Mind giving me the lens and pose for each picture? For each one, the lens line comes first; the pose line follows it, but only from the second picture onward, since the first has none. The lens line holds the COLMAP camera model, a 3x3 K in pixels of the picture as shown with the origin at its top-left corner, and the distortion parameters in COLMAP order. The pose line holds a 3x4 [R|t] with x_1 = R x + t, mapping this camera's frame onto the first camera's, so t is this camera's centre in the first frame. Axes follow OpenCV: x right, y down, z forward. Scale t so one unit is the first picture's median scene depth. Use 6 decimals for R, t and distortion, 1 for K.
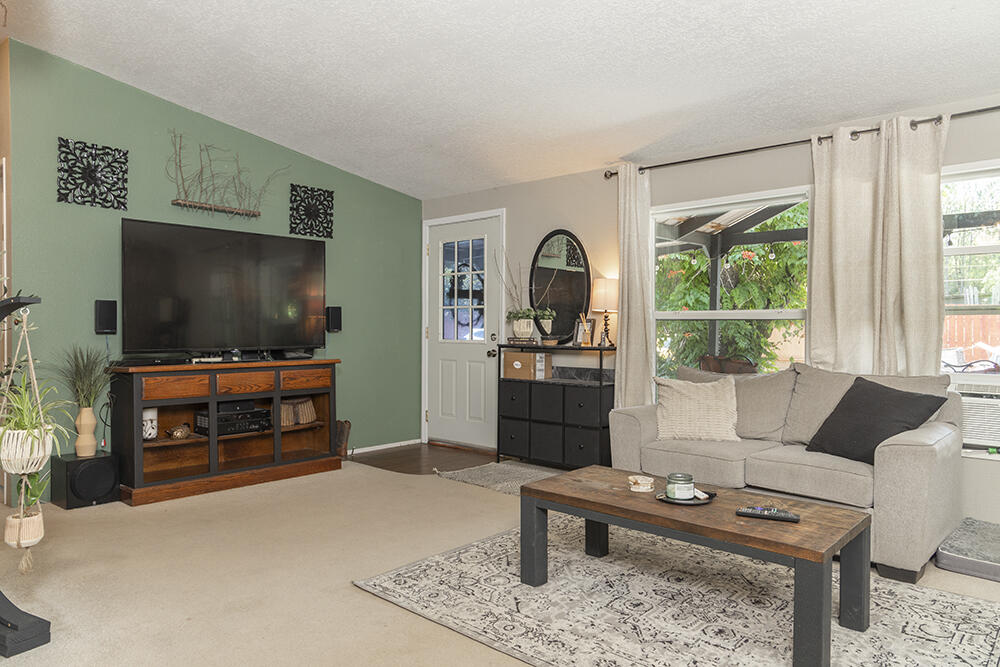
lens RADIAL K [[669.0, 0, 499.8], [0, 669.0, 335.0], [0, 0, 1]] dist [0.009293, -0.002903]
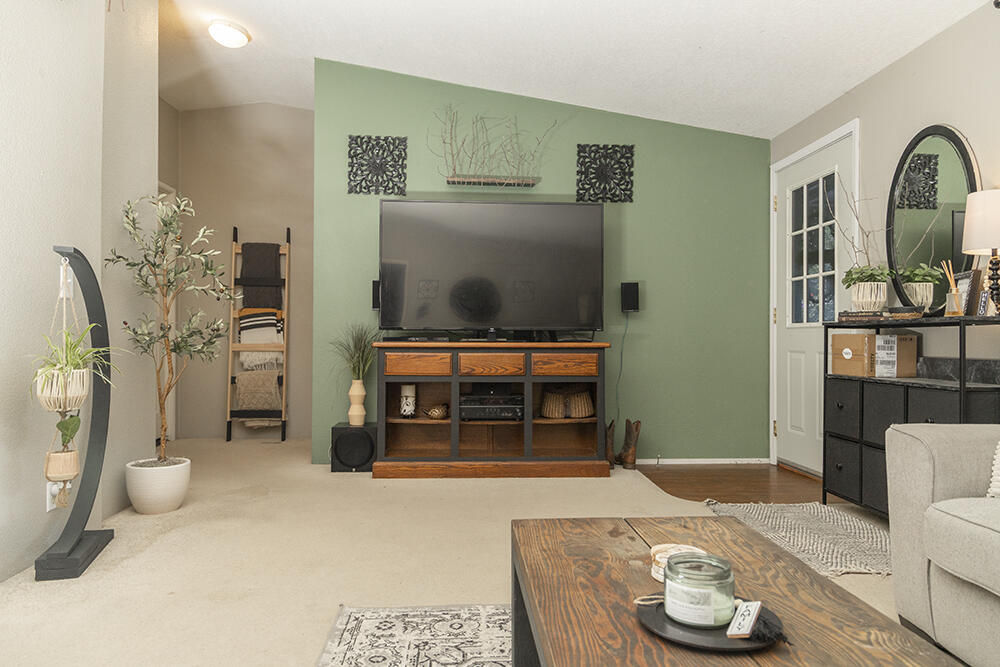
lens RADIAL K [[669.0, 0, 500.2], [0, 669.0, 330.5], [0, 0, 1]] dist [0.009293, -0.002903]
pose [[0.712074, -0.008972, -0.702047, 0.236866], [-0.010276, 0.999678, -0.023199, 0.040868], [0.702029, 0.023734, 0.711753, 0.315653]]
